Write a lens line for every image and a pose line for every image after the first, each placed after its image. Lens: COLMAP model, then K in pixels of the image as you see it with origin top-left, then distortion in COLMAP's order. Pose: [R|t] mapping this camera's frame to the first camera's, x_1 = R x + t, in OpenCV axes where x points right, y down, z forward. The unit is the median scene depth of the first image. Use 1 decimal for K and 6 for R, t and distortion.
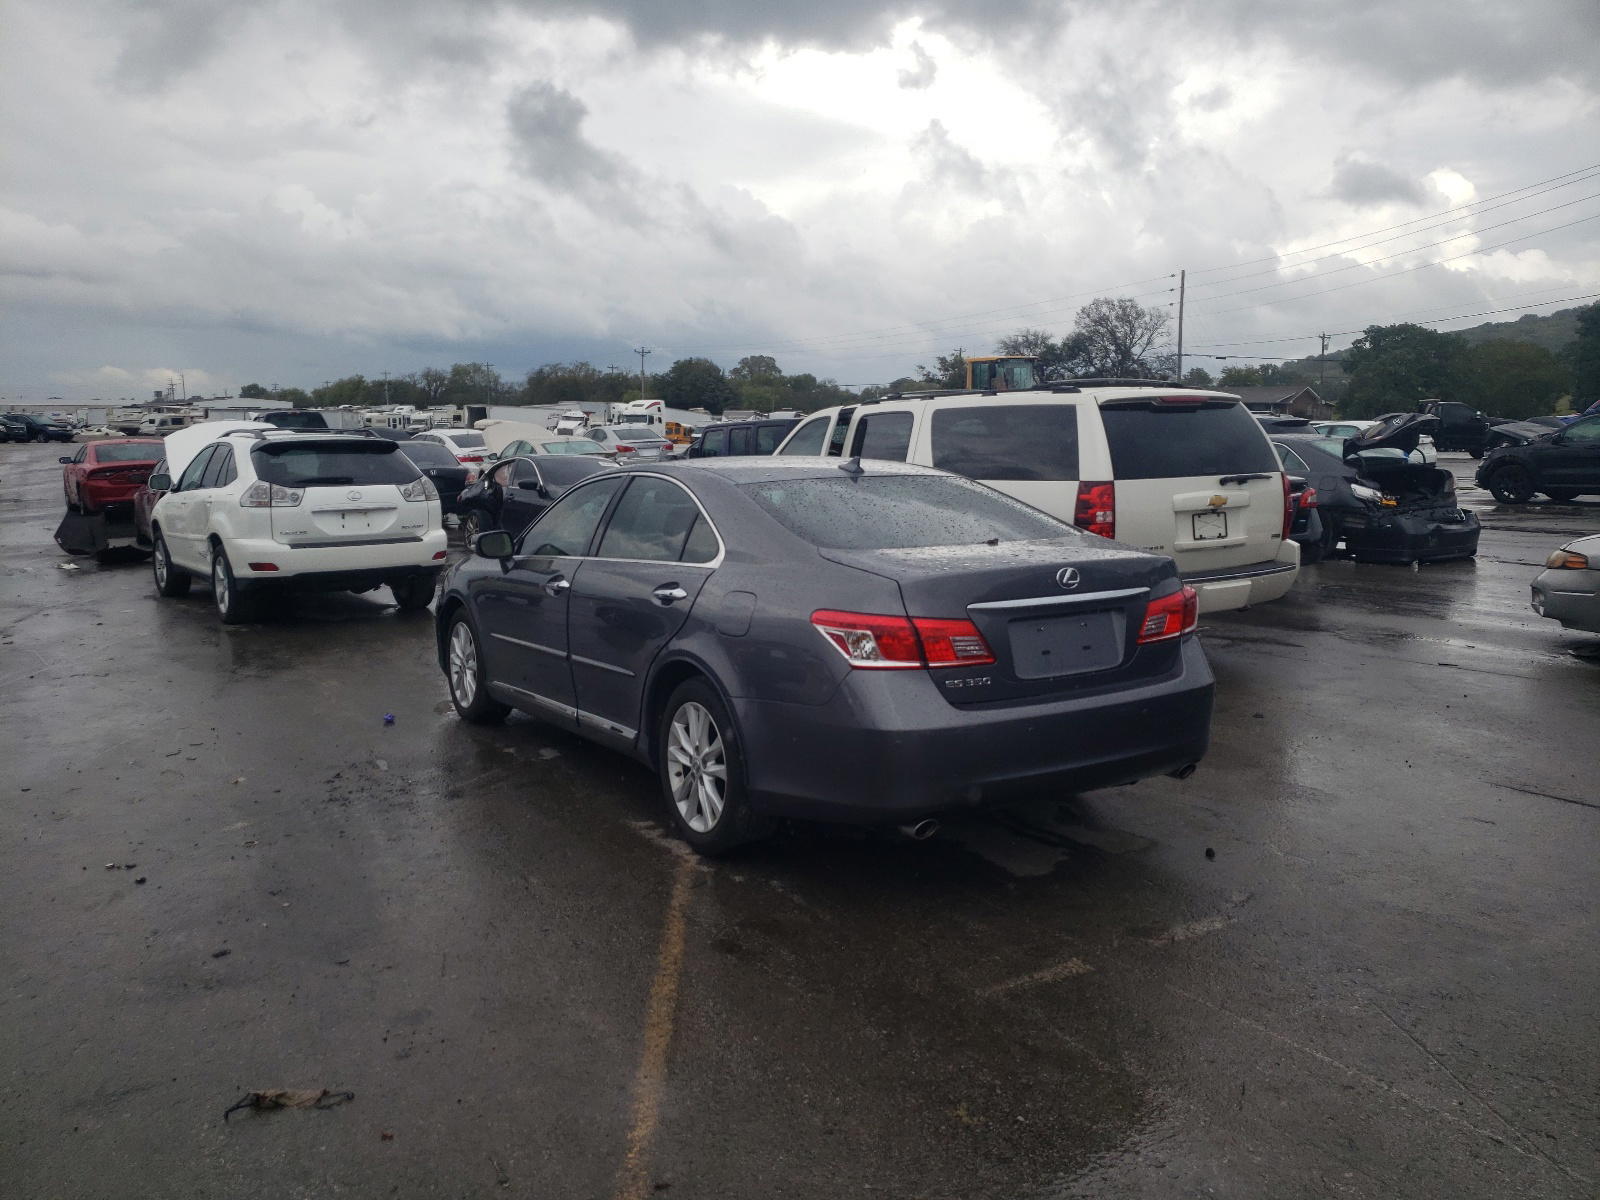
lens RADIAL K [[1224.4, 0, 792.2], [0, 1224.4, 566.5], [0, 0, 1]] dist [0.008434, 0.016642]
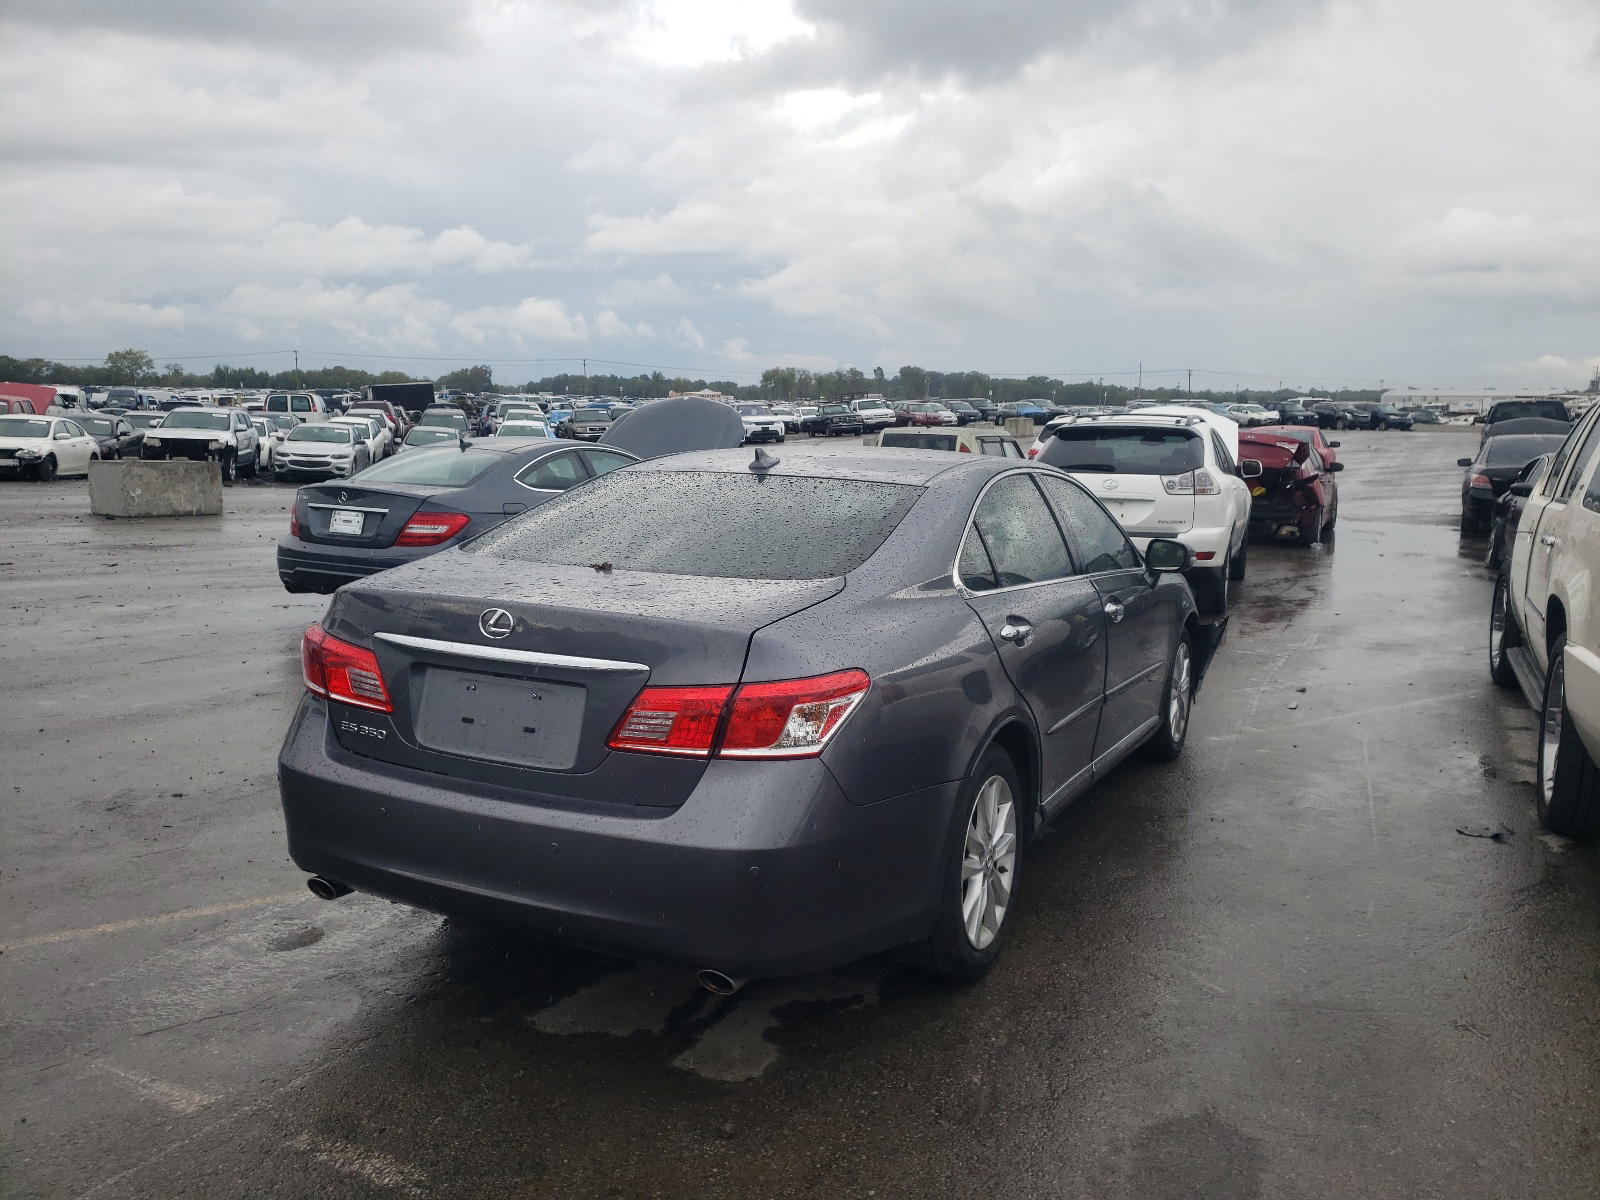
lens RADIAL K [[1224.4, 0, 792.2], [0, 1224.4, 566.5], [0, 0, 1]] dist [0.008434, 0.016642]
pose [[0.526574, 0.115180, -0.842291, 0.854273], [-0.107390, 0.991855, 0.068495, -0.084582], [0.843319, 0.054386, 0.534654, 0.721007]]
